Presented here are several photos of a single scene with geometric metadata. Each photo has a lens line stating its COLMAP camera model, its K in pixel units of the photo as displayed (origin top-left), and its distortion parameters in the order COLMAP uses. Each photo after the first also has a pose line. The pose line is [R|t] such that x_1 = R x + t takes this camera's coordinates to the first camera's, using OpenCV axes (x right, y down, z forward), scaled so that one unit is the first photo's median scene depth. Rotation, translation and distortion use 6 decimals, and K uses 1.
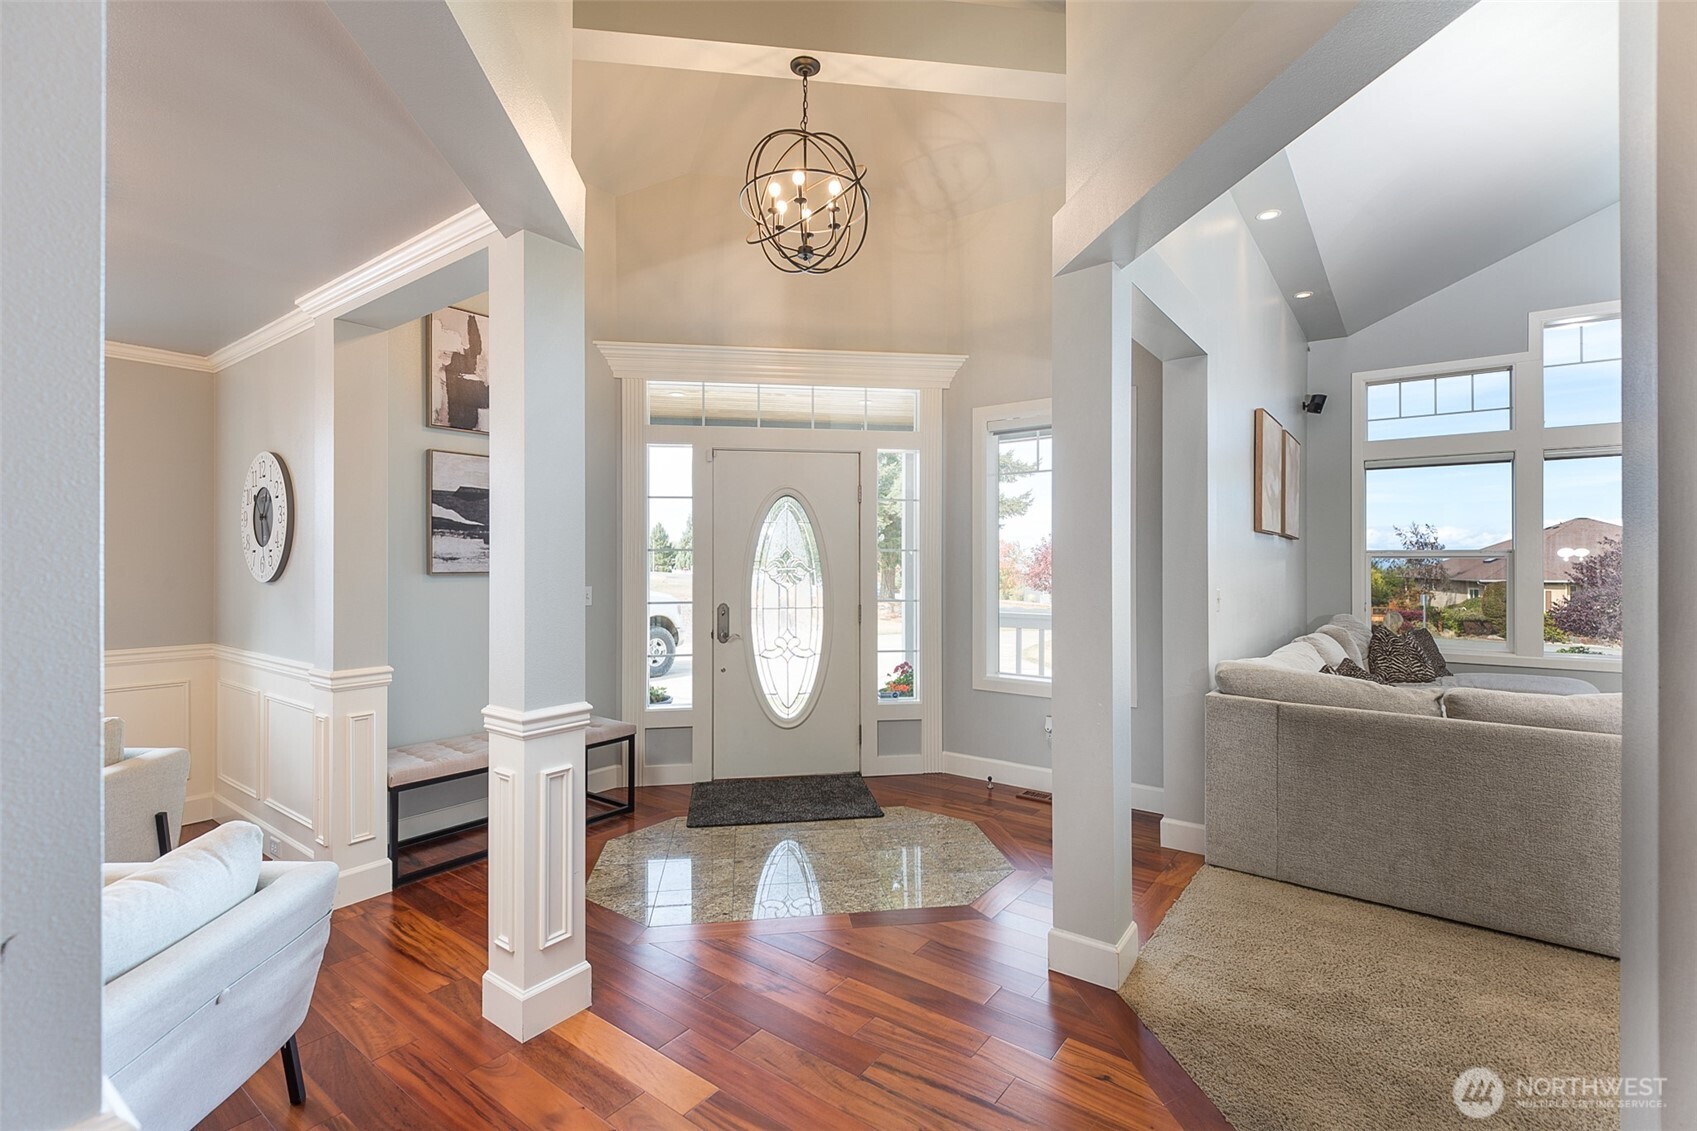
lens RADIAL K [[756.1, 0, 871.0], [0, 756.1, 559.1], [0, 0, 1]] dist [0.032382, -0.012529]
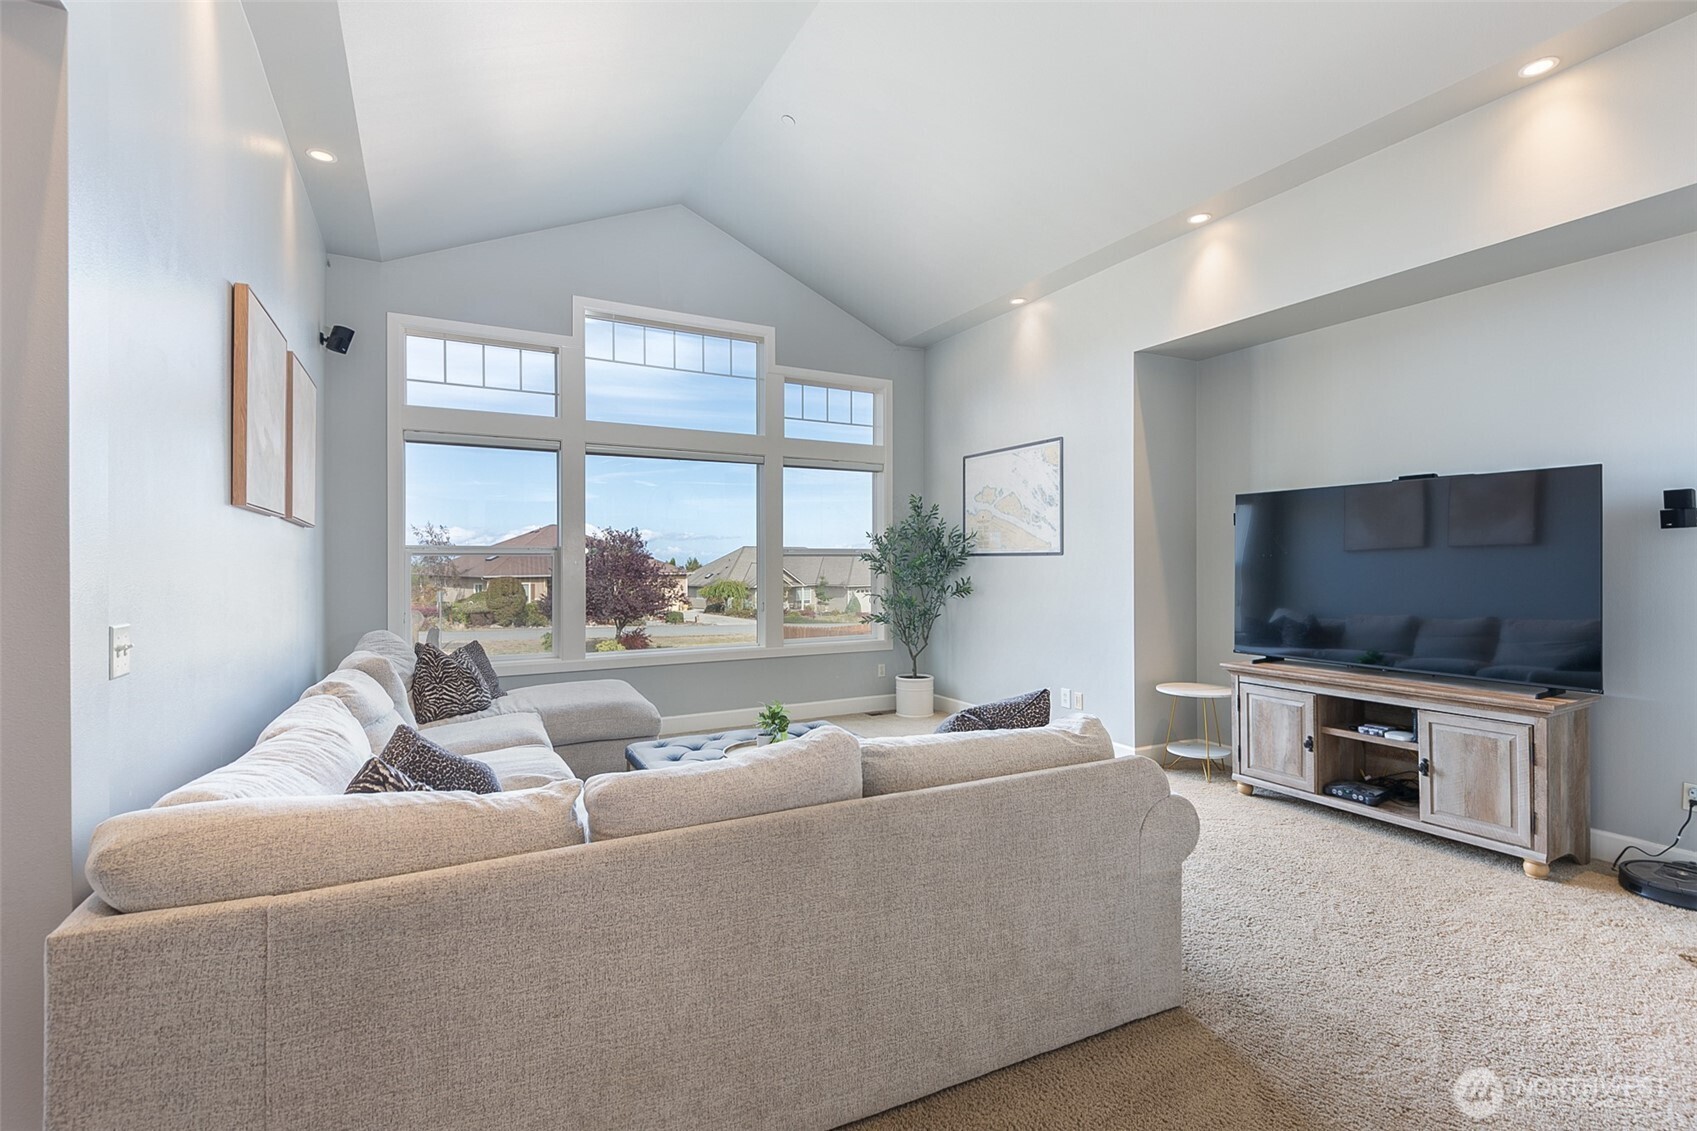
lens RADIAL K [[758.4, 0, 851.6], [0, 758.4, 558.3], [0, 0, 1]] dist [0.023494, -0.018666]
pose [[0.430920, -0.001166, 0.902390, 0.204861], [0.000313, 0.999999, 0.001142, 0.000238], [-0.902390, -0.000209, 0.430920, 0.369259]]
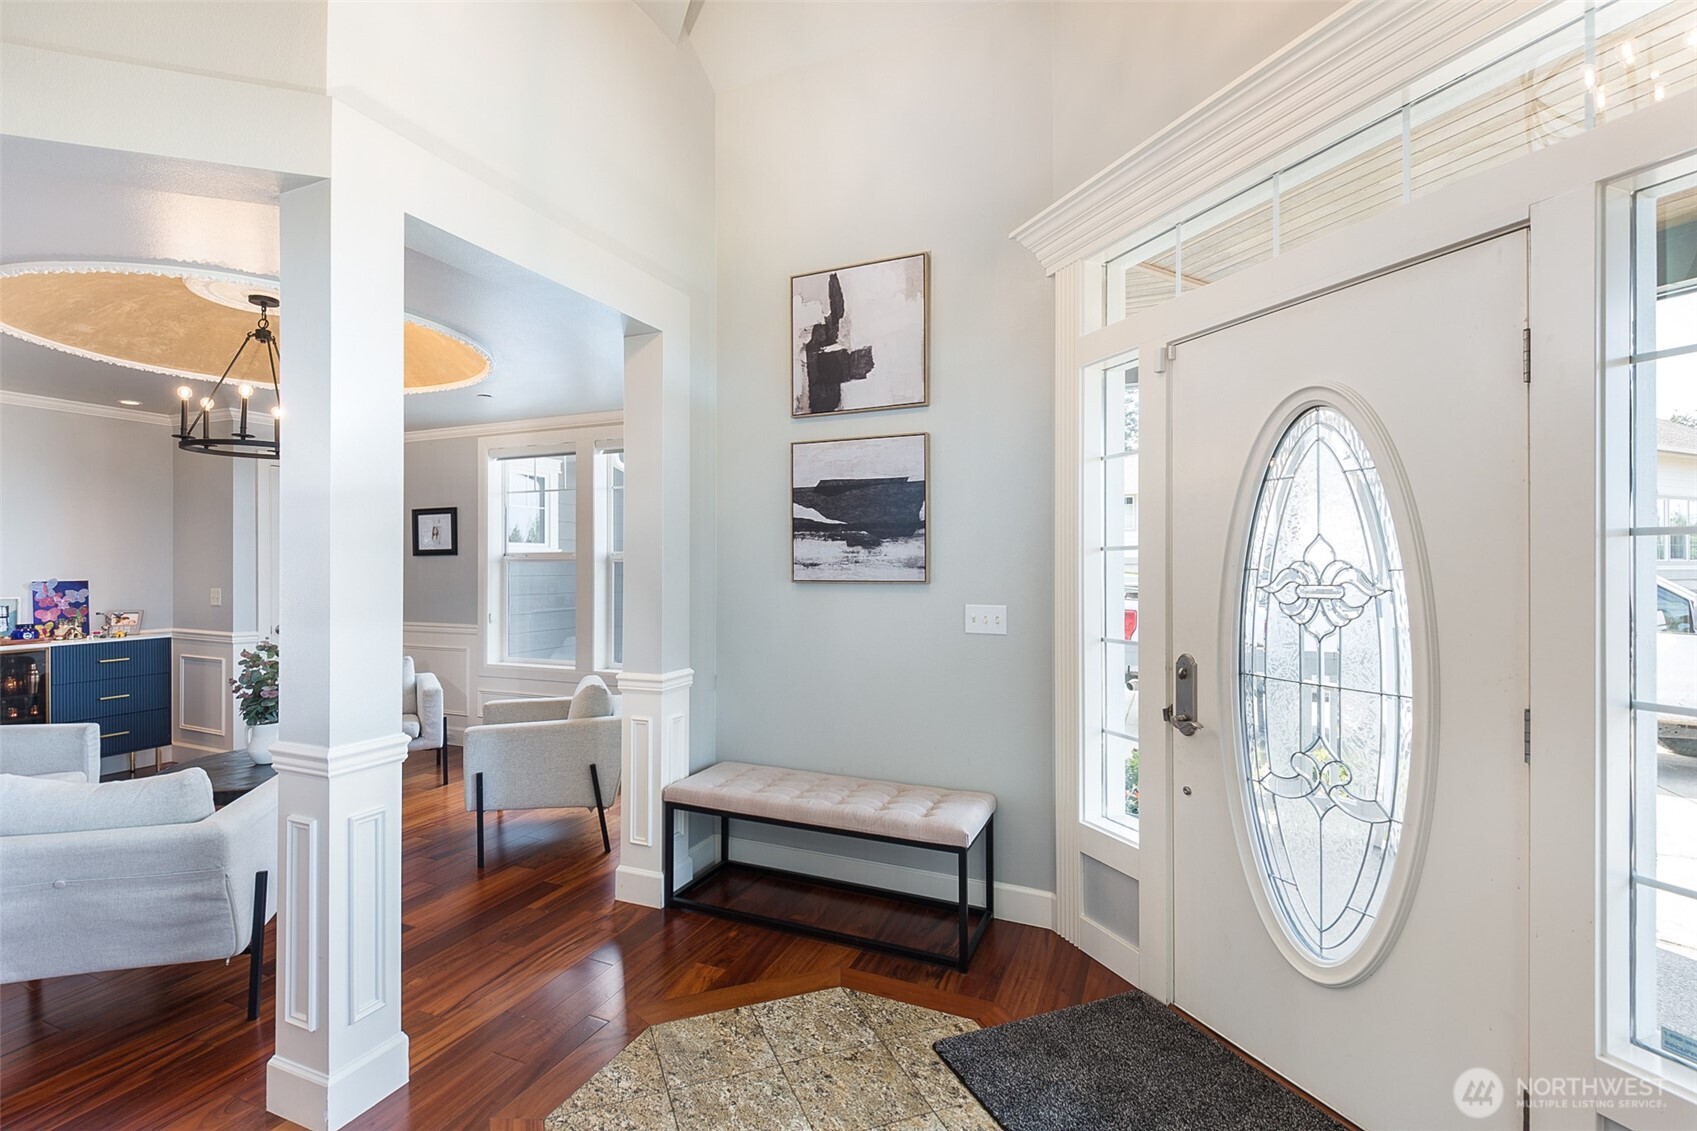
lens RADIAL K [[781.8, 0, 790.6], [0, 781.8, 563.6], [0, 0, 1]] dist [0.026211, -0.000241]
pose [[0.189181, -0.001646, -0.981941, 0.255676], [0.003186, 0.999994, -0.001063, -0.000751], [0.981937, -0.002928, 0.189185, 0.647980]]
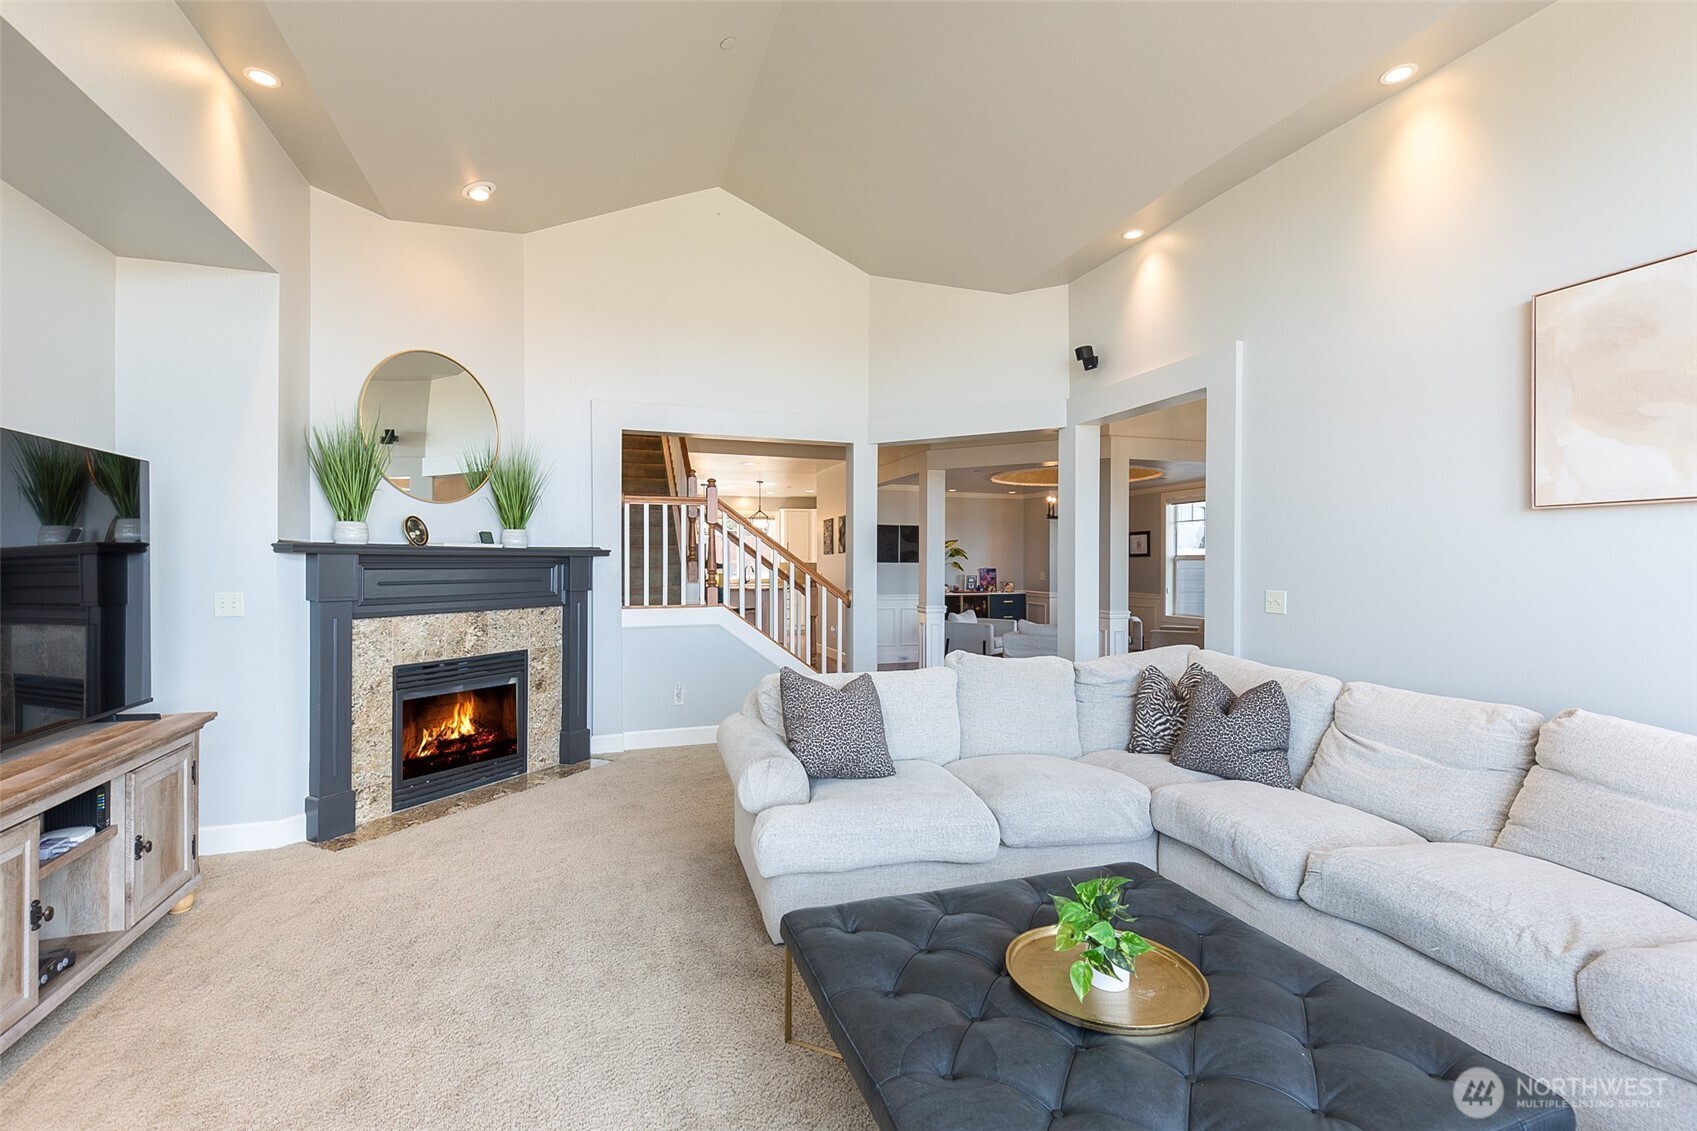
lens RADIAL K [[751.6, 0, 848.5], [0, 751.6, 565.5], [0, 0, 1]] dist [0.002568, -0.008160]
pose [[-0.571193, 0.001776, -0.820814, 1.278785], [-0.000080, 0.999998, 0.002219, 0.004211], [0.820816, 0.001333, -0.571192, 0.905370]]
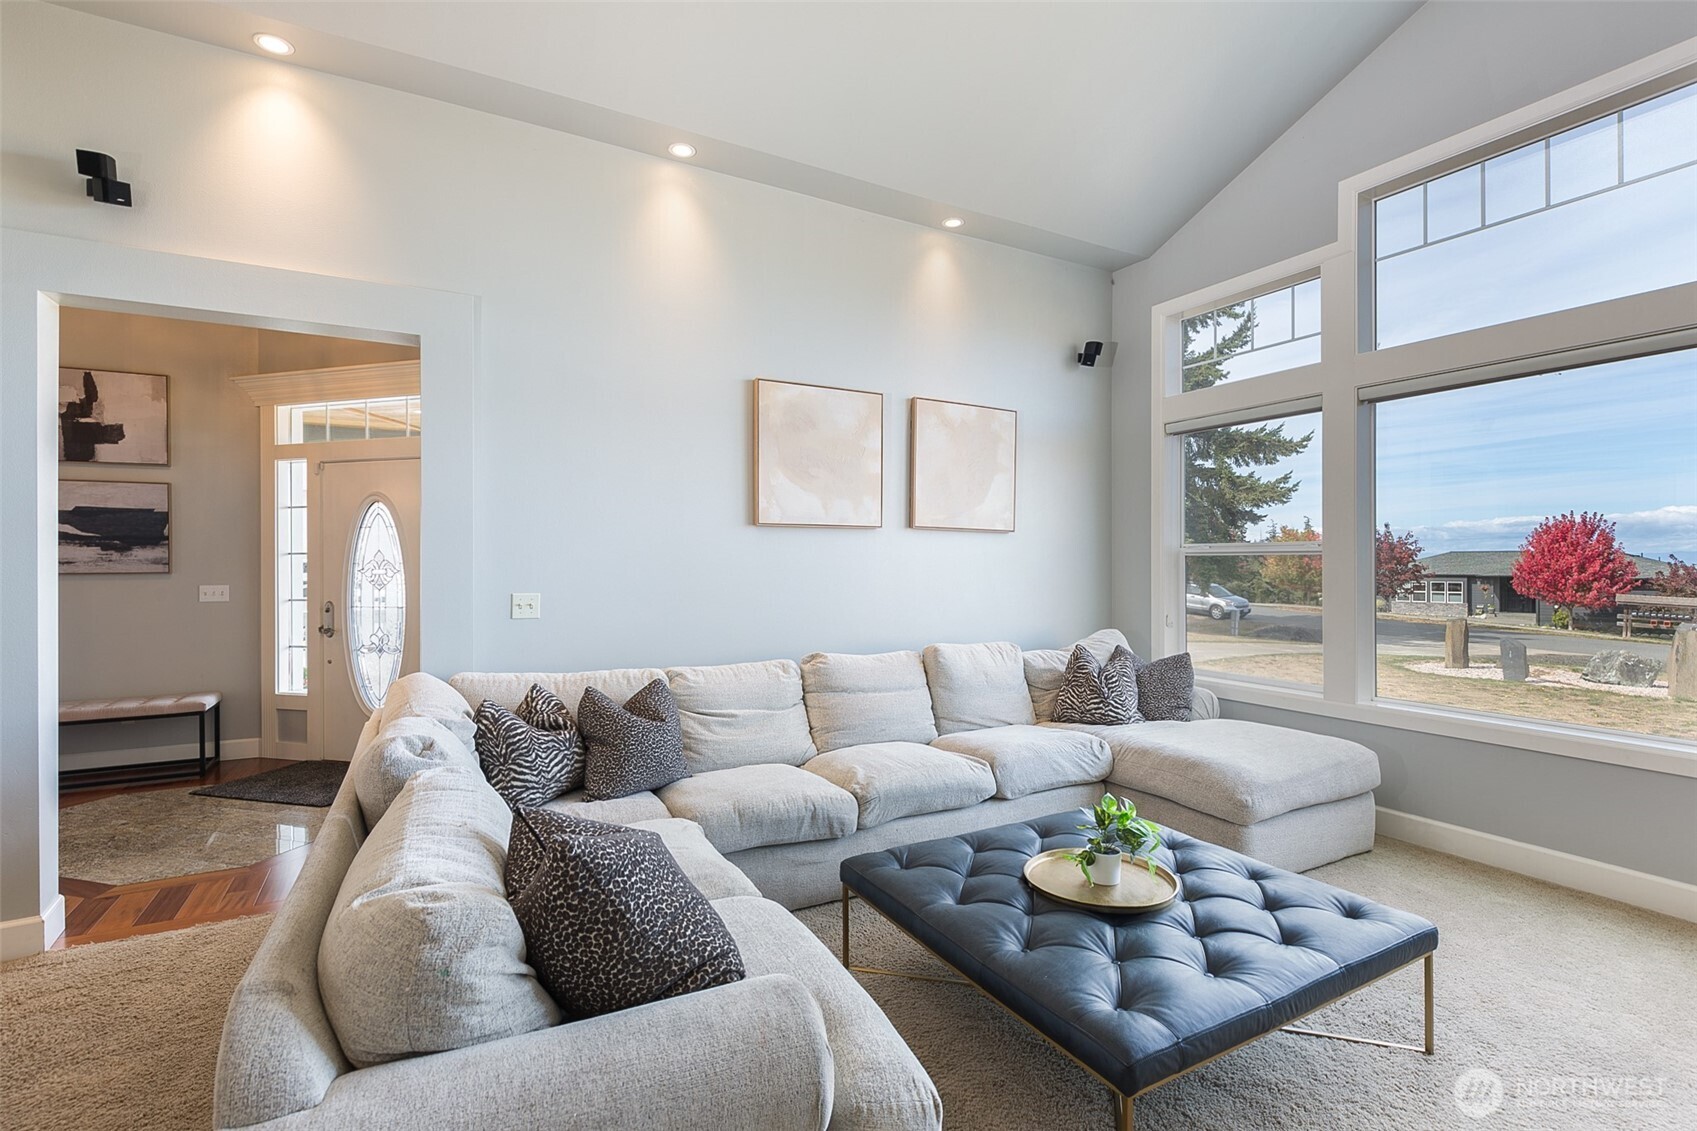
lens RADIAL K [[777.9, 0, 846.8], [0, 777.9, 562.3], [0, 0, 1]] dist [0.024850, -0.013988]
pose [[0.911268, -0.003360, -0.411801, 0.960852], [0.005490, 0.999977, 0.003990, 0.000808], [0.411778, -0.005897, 0.911265, 0.265239]]
